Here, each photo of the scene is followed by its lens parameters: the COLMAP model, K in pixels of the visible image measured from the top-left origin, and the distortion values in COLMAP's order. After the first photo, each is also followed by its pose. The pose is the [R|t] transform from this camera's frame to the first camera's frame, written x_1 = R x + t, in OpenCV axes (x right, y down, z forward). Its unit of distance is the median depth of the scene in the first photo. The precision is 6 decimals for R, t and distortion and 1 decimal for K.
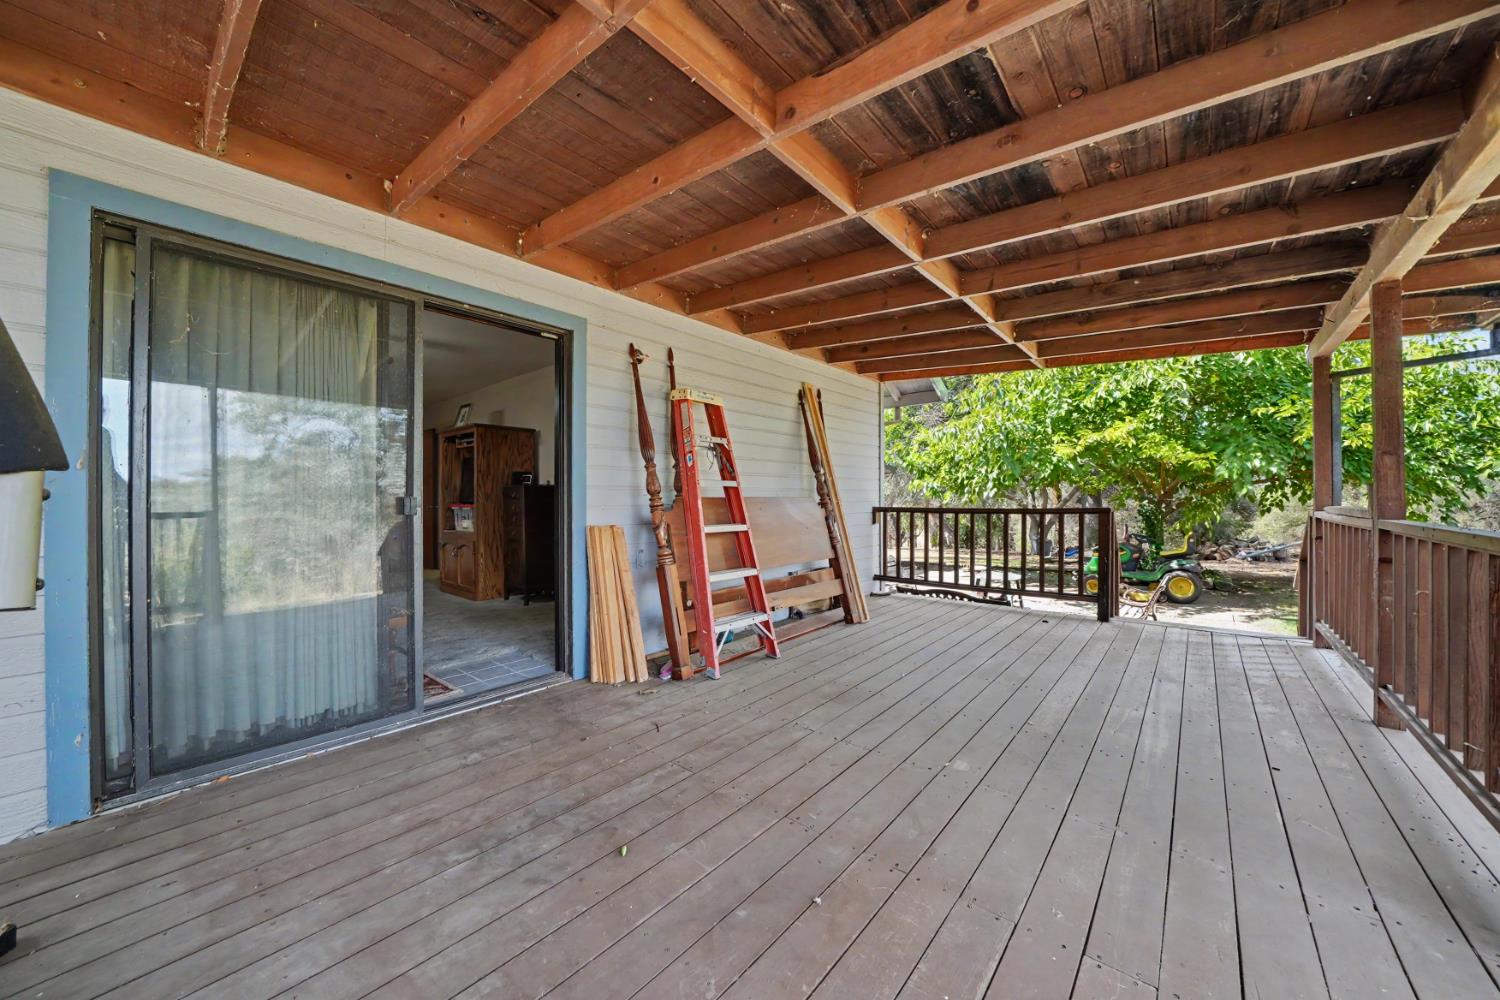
lens RADIAL K [[536.7, 0, 749.1], [0, 536.7, 492.1], [0, 0, 1]] dist [-0.022619, 0.000830]
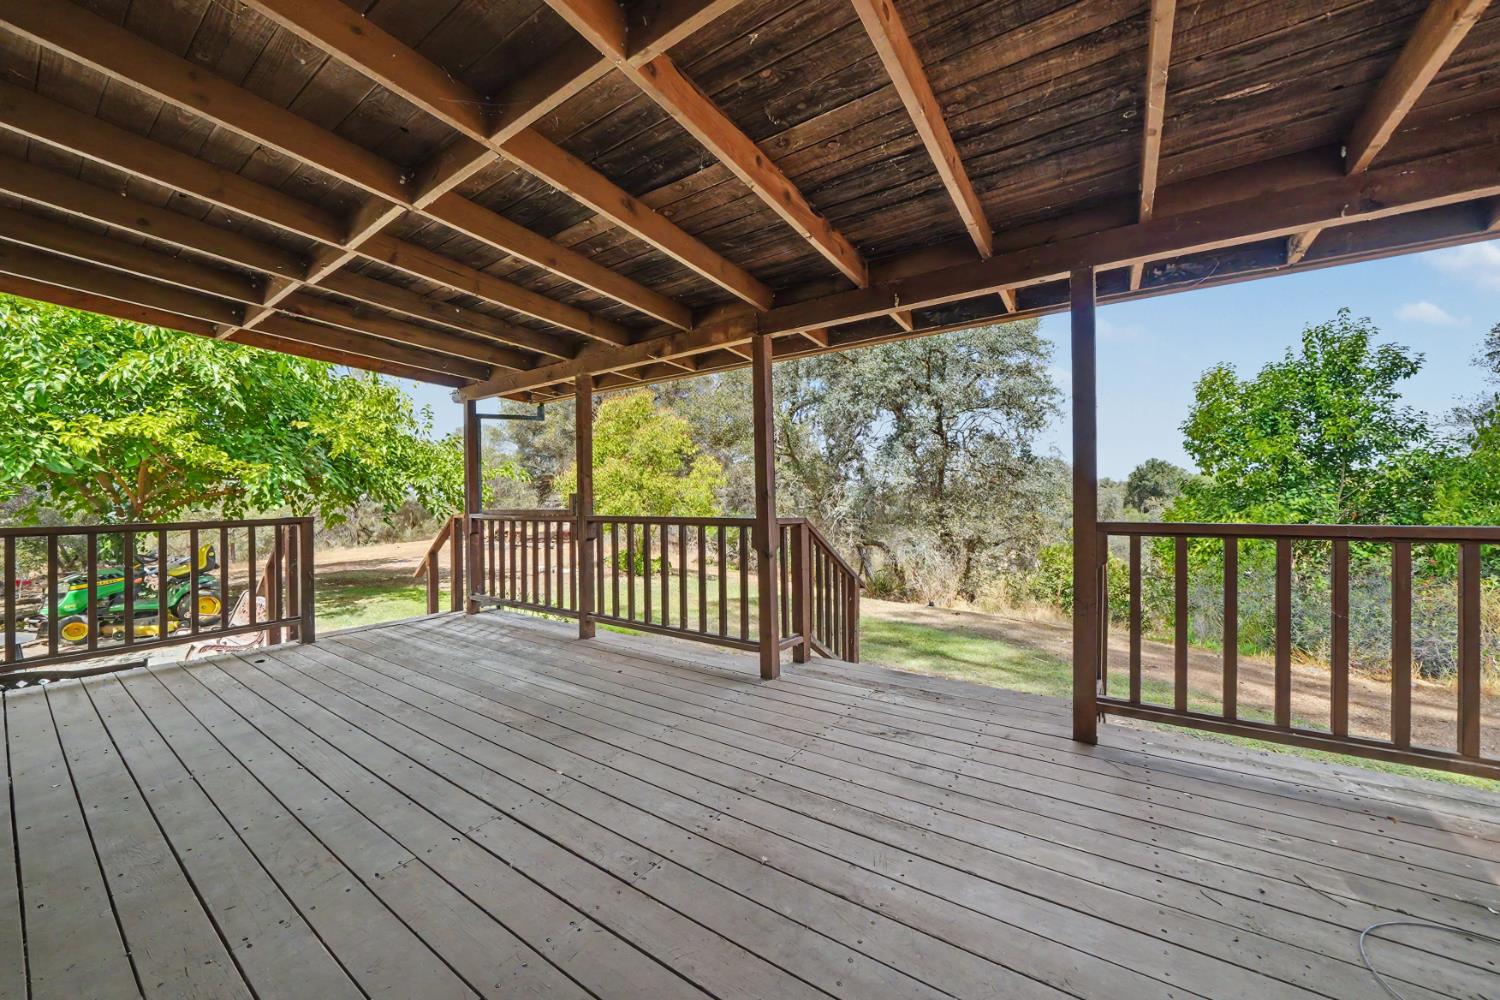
lens RADIAL K [[536.7, 0, 739.8], [0, 536.7, 501.2], [0, 0, 1]] dist [-0.022619, 0.000830]
pose [[-0.089739, -0.000959, 0.995965, -0.514091], [0.001769, 0.999998, 0.001122, 0.005827], [-0.995964, 0.001862, -0.089737, 0.610338]]
